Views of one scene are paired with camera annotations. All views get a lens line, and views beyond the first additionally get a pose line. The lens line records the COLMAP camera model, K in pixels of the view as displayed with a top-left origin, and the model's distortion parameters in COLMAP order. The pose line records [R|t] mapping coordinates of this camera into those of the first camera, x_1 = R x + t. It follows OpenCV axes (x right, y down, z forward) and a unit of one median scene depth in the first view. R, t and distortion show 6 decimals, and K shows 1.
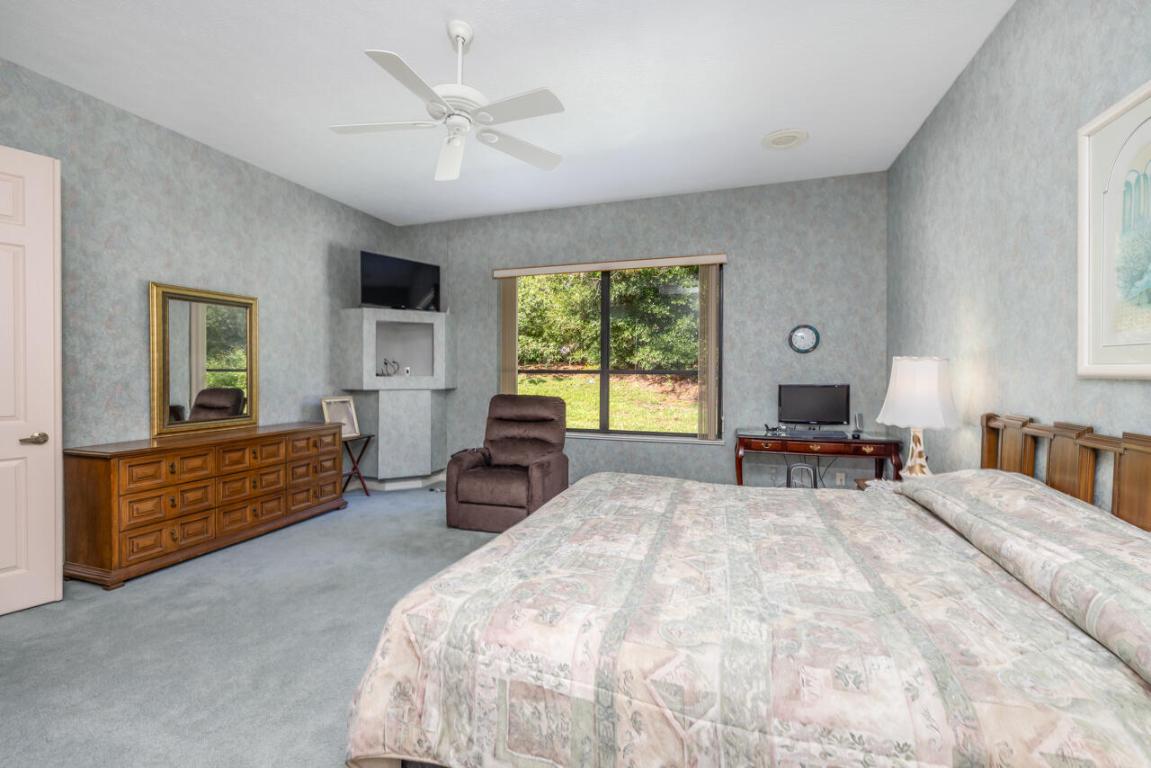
lens RADIAL K [[470.6, 0, 576.4], [0, 470.6, 374.8], [0, 0, 1]] dist [0.000216, 0.000004]
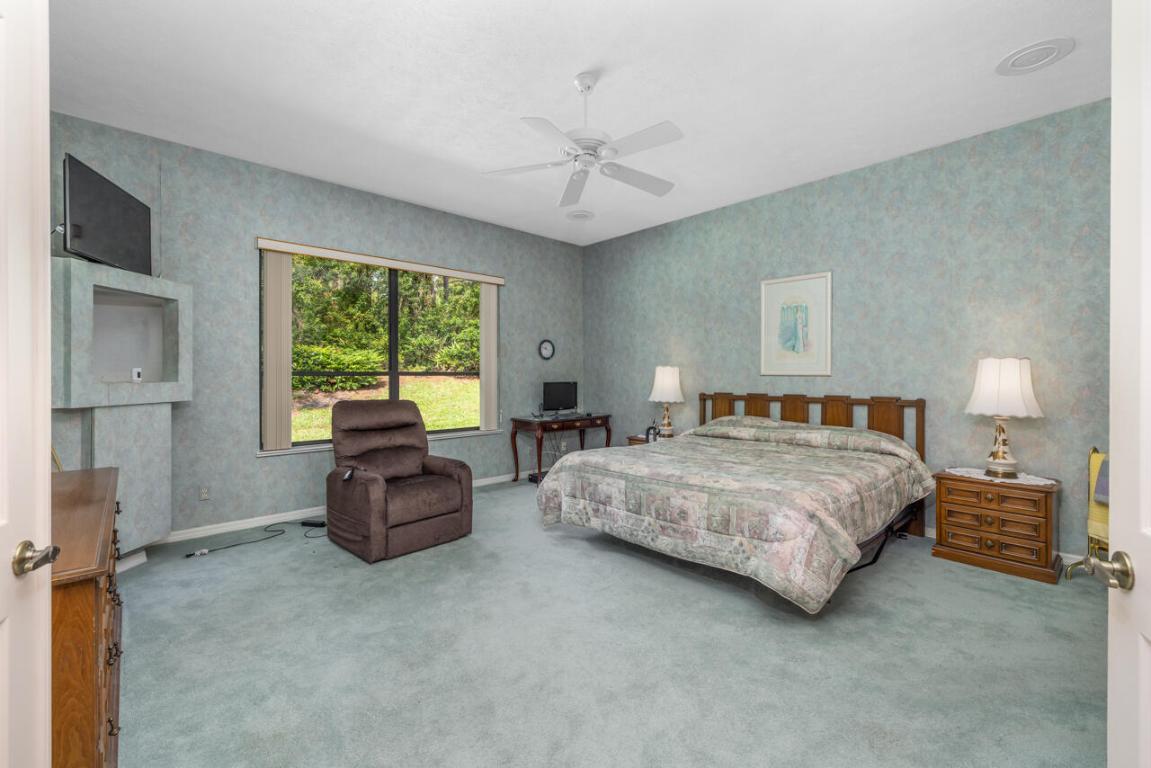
lens RADIAL K [[481.7, 0, 574.5], [0, 481.7, 376.0], [0, 0, 1]] dist [0.001620, 0.000168]
pose [[0.485605, -0.006578, 0.874153, -0.728097], [0.008306, 0.999961, 0.002911, -0.001964], [-0.874139, 0.005847, 0.485641, 0.234290]]
